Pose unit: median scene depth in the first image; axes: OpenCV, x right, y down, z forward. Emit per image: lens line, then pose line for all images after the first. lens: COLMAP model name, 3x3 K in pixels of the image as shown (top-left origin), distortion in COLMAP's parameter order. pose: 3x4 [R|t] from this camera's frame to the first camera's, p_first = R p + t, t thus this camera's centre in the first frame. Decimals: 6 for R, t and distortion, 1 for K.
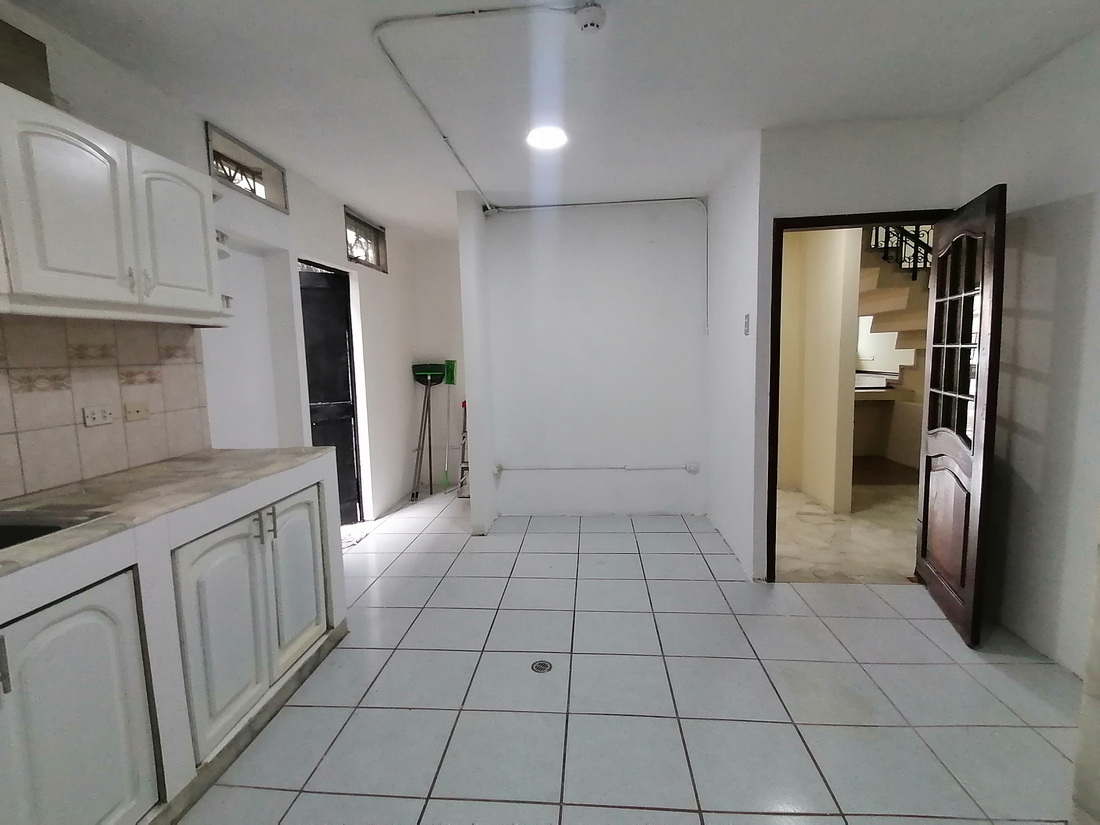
lens RADIAL K [[545.7, 0, 550.0], [0, 545.7, 412.5], [0, 0, 1]] dist [0.056083, -0.041847]
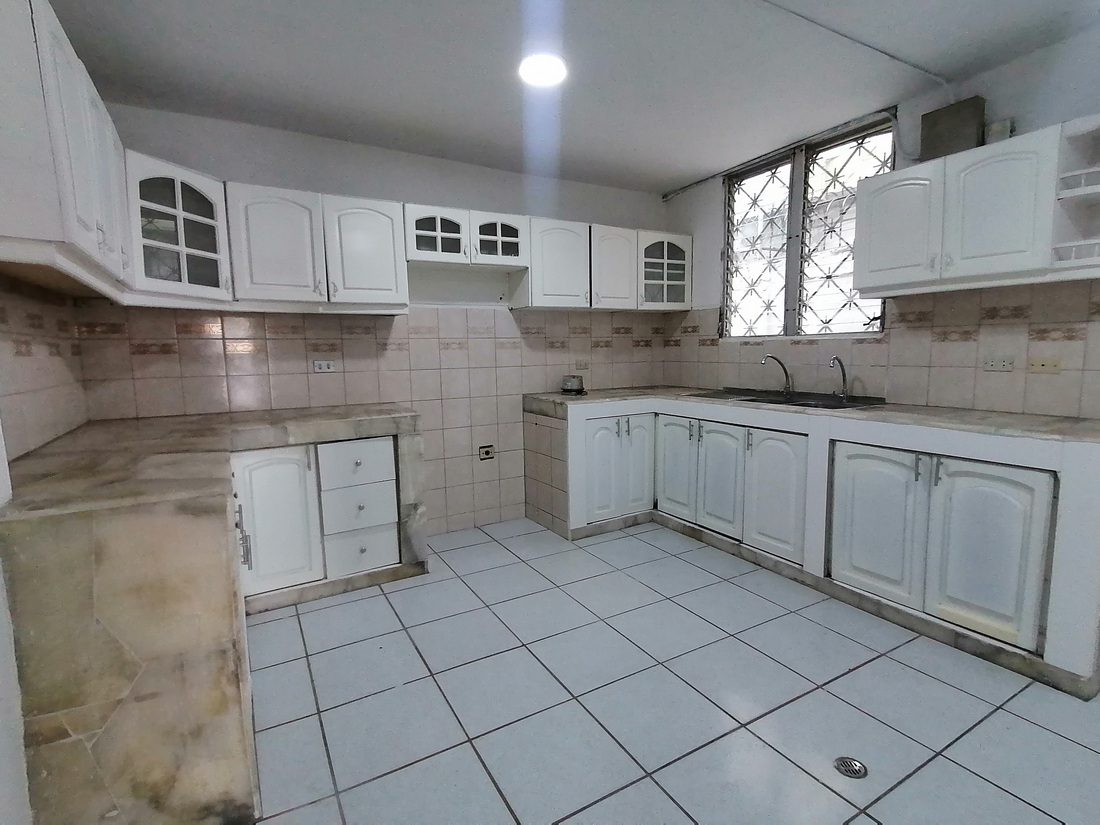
lens RADIAL K [[545.7, 0, 550.0], [0, 545.7, 412.5], [0, 0, 1]] dist [0.056083, -0.041847]
pose [[-0.824207, 0.108332, -0.555831, 0.742243], [-0.023413, 0.974173, 0.224586, -0.146105], [0.565805, 0.198119, -0.800383, 1.458069]]
